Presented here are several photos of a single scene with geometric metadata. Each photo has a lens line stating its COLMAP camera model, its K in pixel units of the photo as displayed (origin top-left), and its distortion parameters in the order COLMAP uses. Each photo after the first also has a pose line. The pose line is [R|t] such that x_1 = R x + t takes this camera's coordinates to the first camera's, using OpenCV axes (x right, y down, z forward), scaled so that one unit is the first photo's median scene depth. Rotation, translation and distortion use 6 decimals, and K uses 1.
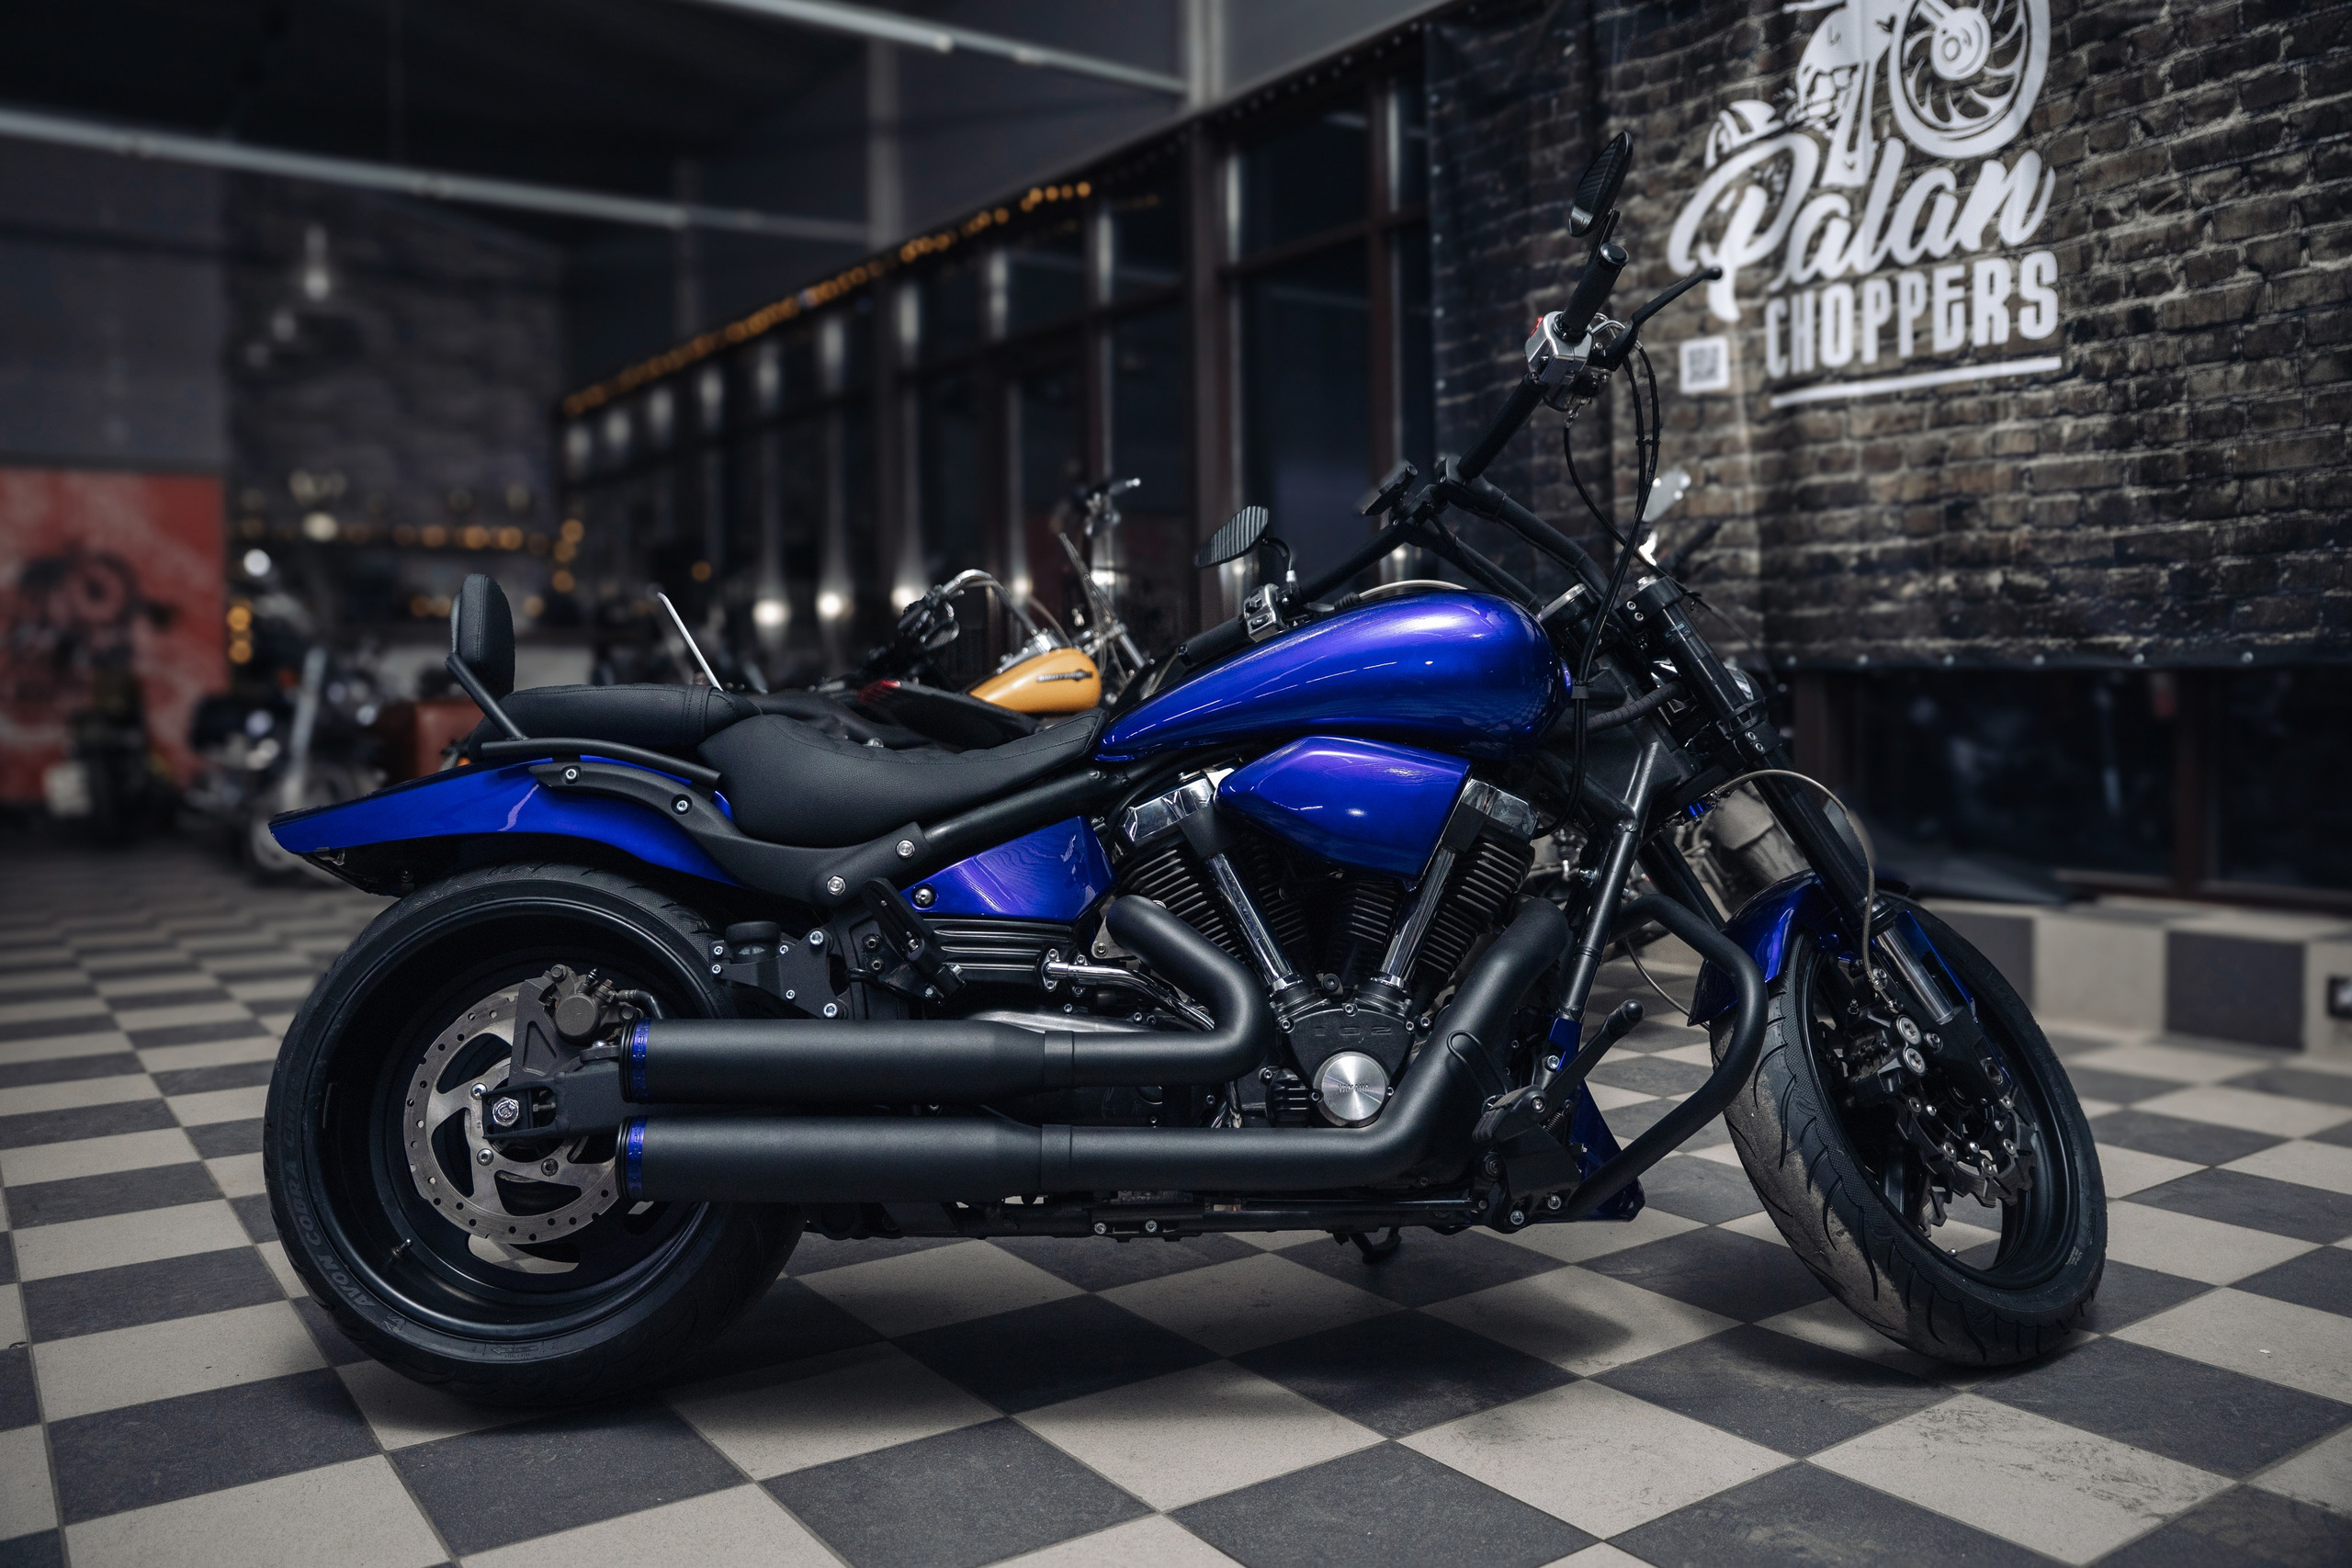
lens RADIAL K [[1869.6, 0, 1167.4], [0, 1869.6, 769.7], [0, 0, 1]] dist [-0.102150, 0.118124]
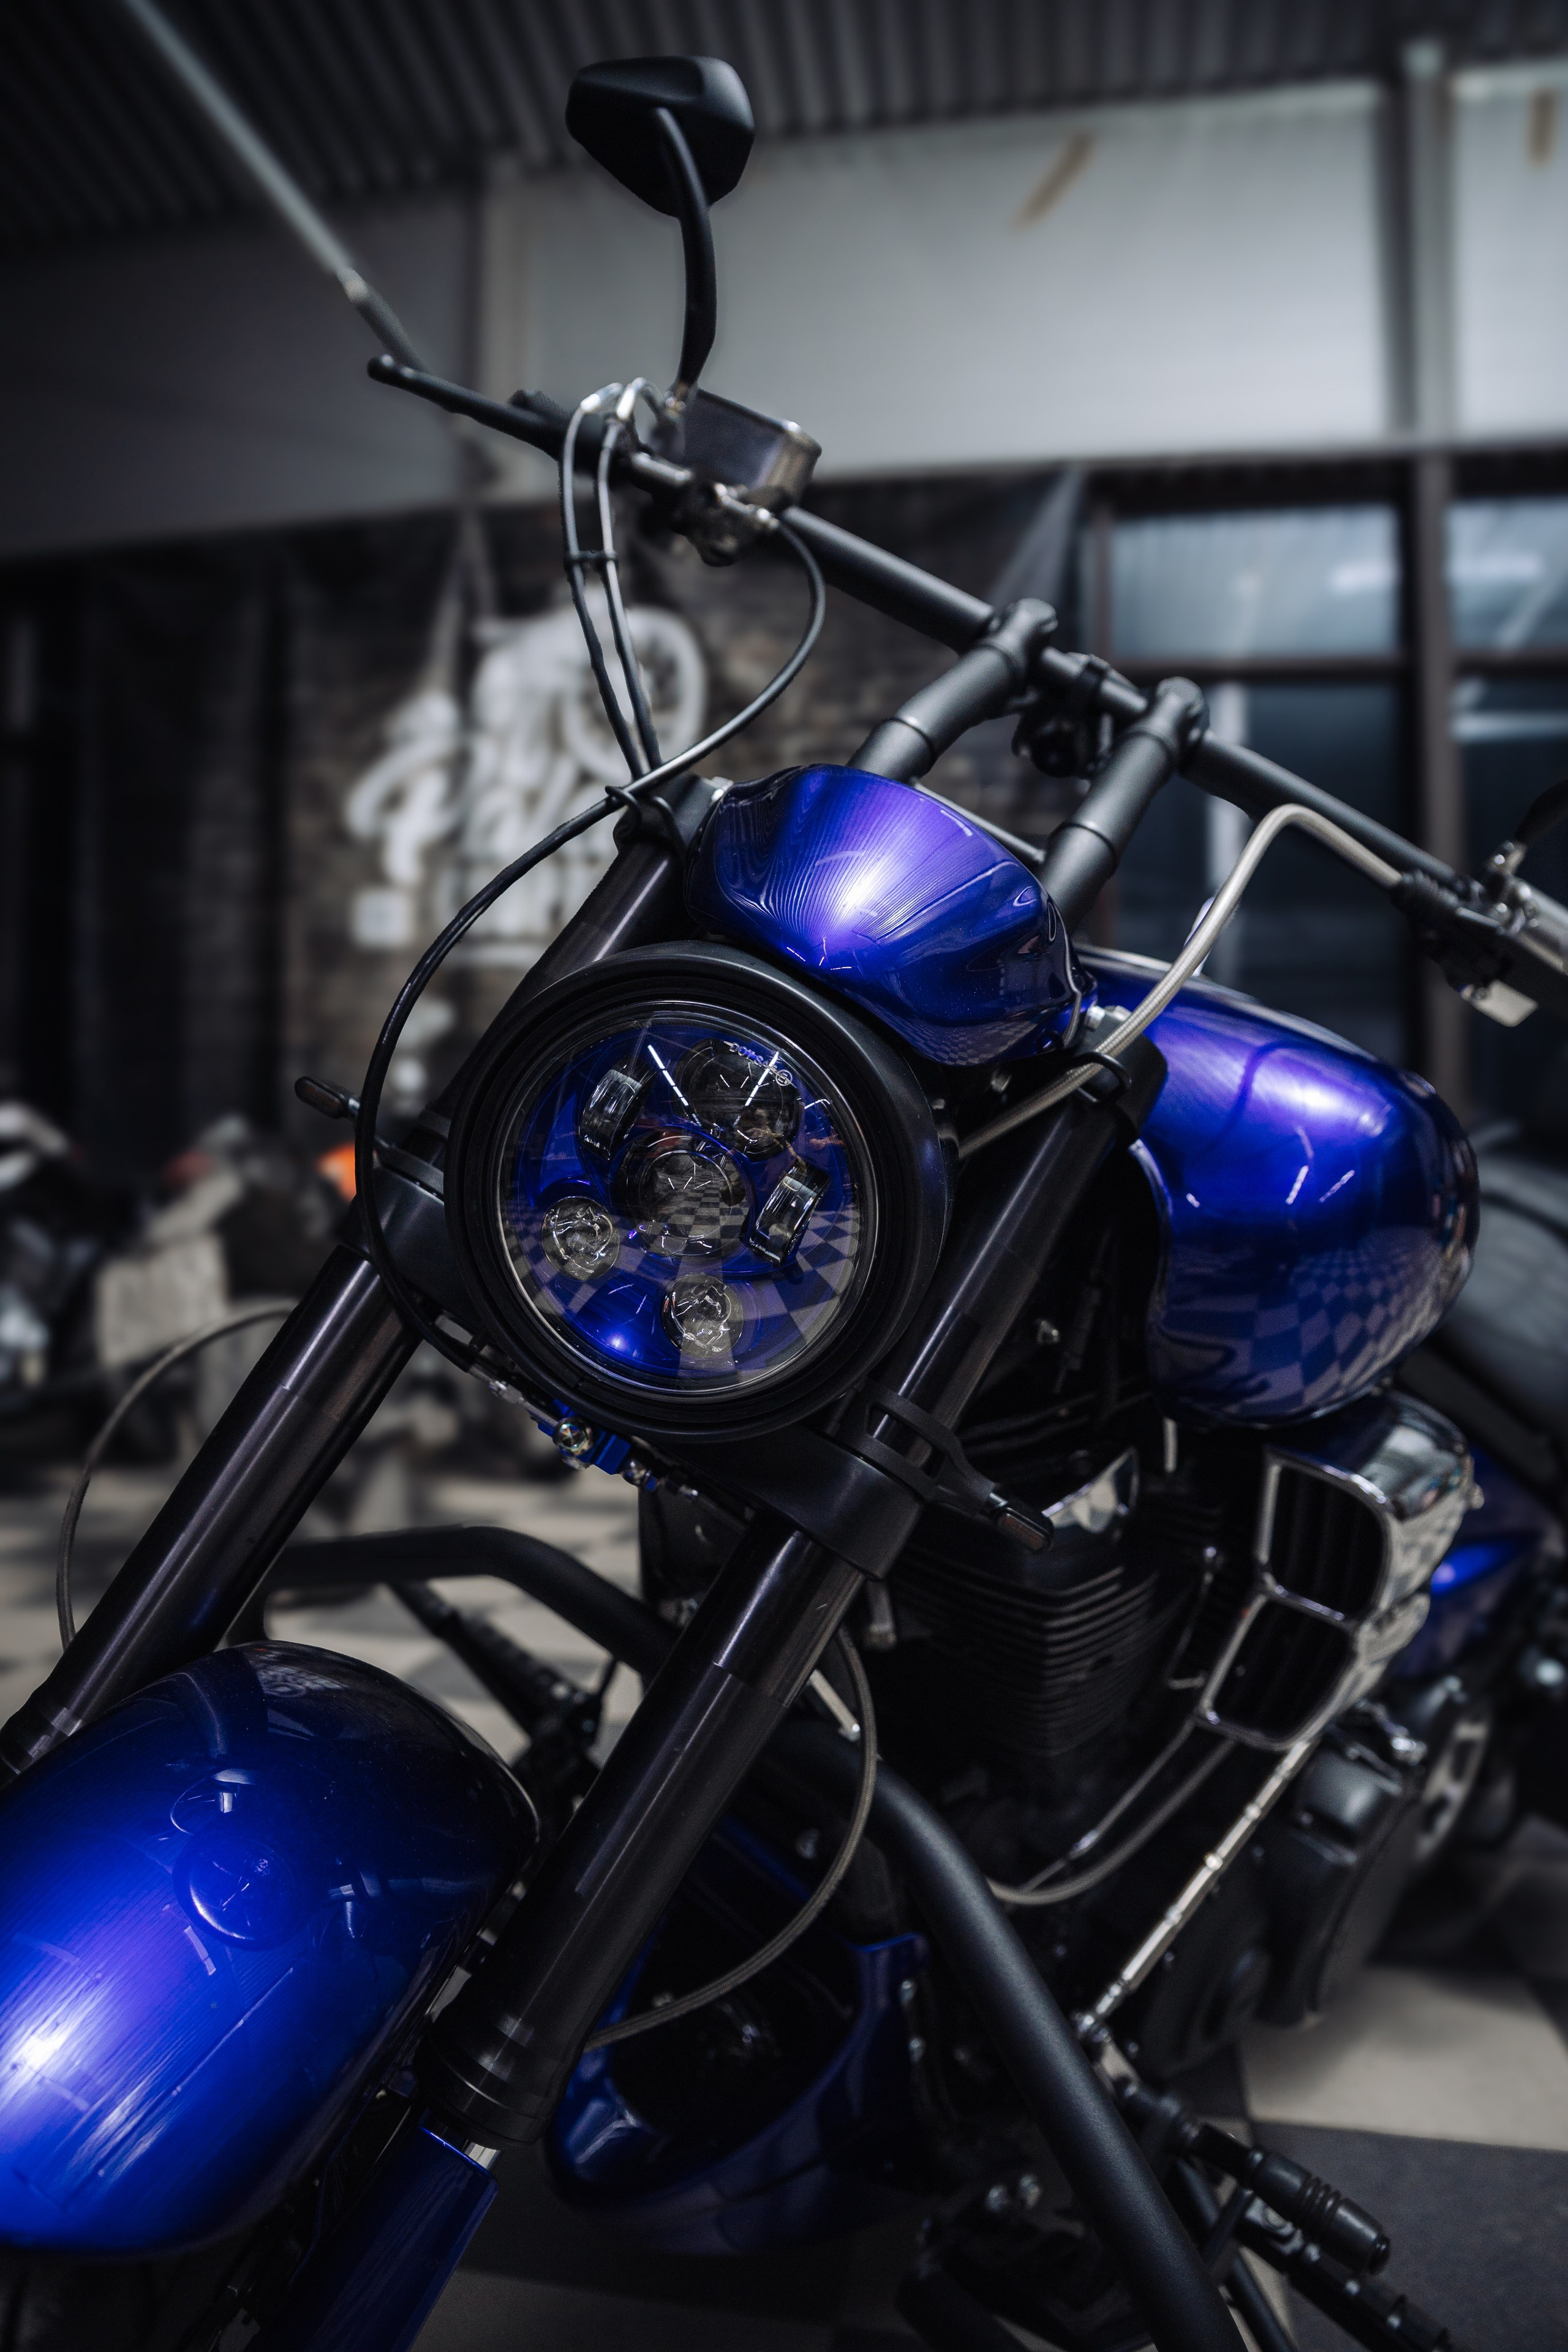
lens RADIAL K [[1560.7, 0, 778.2], [0, 1560.7, 1186.7], [0, 0, 1]] dist [-0.140167, 0.087926]
pose [[0.711781, 0.038039, 0.701370, -0.224047], [0.010748, 0.997826, -0.065026, 0.009461], [-0.702319, 0.053822, 0.709825, 0.208191]]
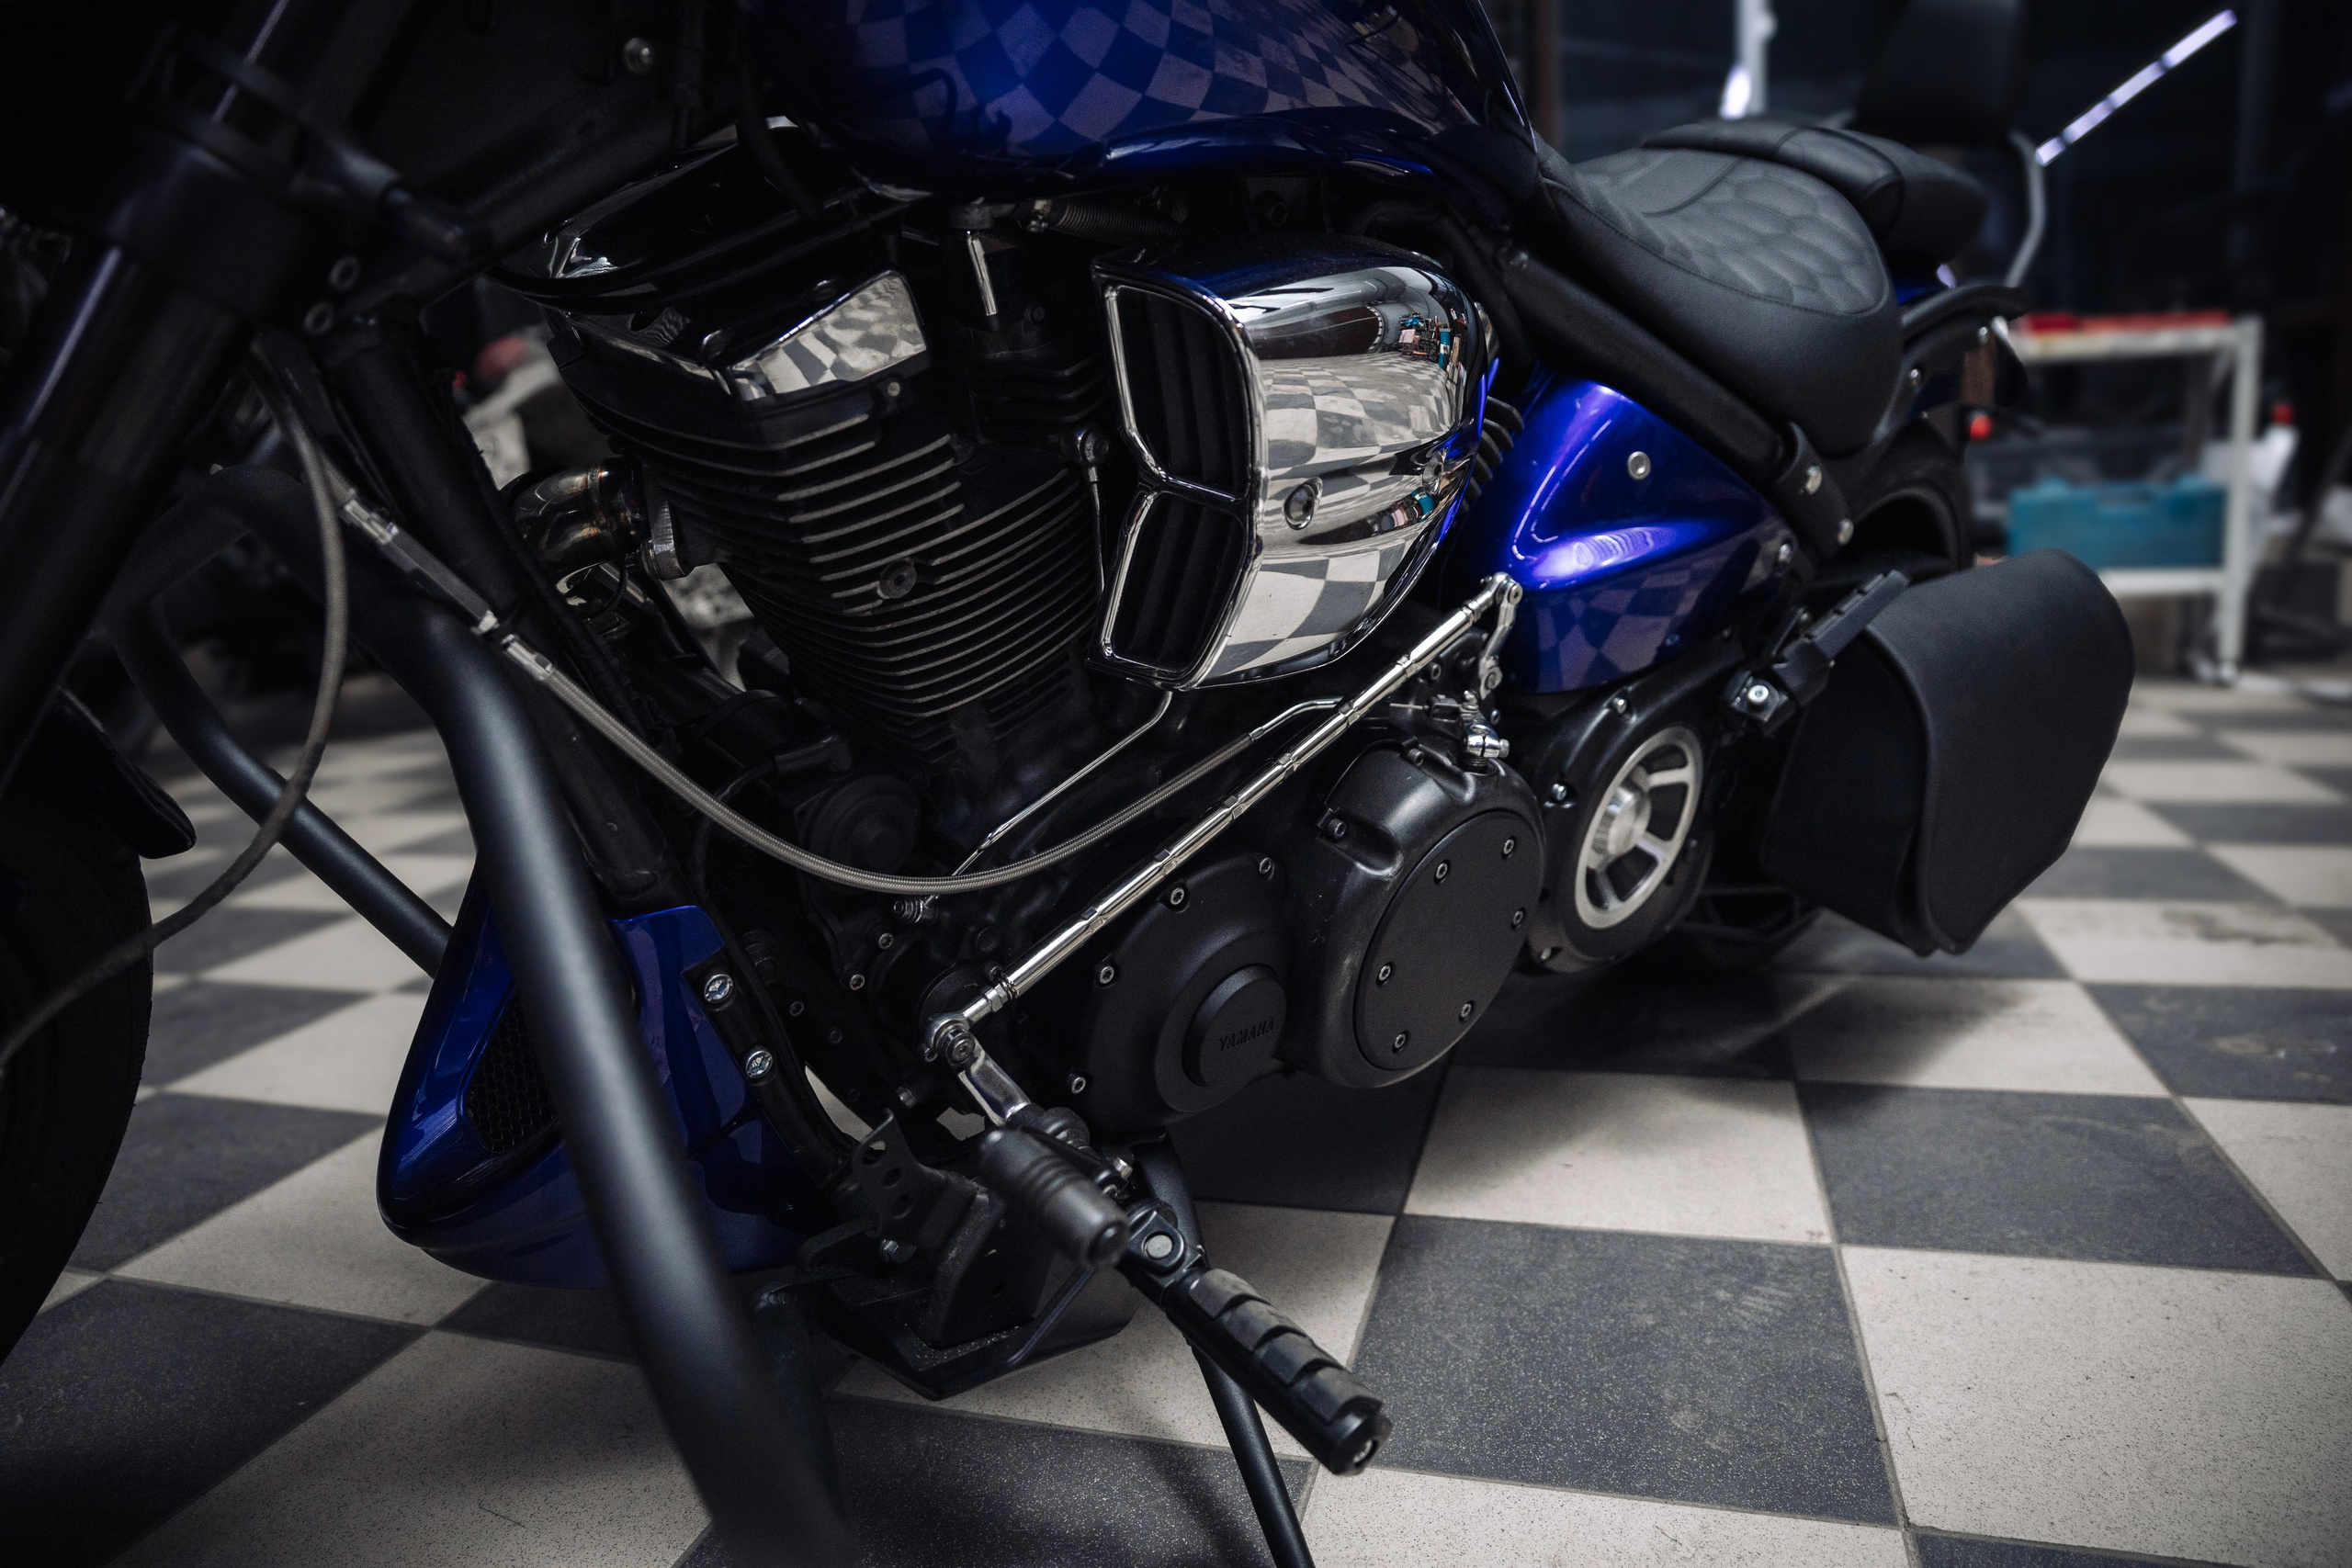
lens RADIAL K [[1560.5, 0, 1154.9], [0, 1560.5, 772.8], [0, 0, 1]] dist [-0.140167, 0.087926]
pose [[0.784100, -0.138829, 0.604908, -0.134183], [0.067981, 0.988008, 0.138634, 0.057075], [-0.616900, -0.067580, 0.784134, 0.184553]]
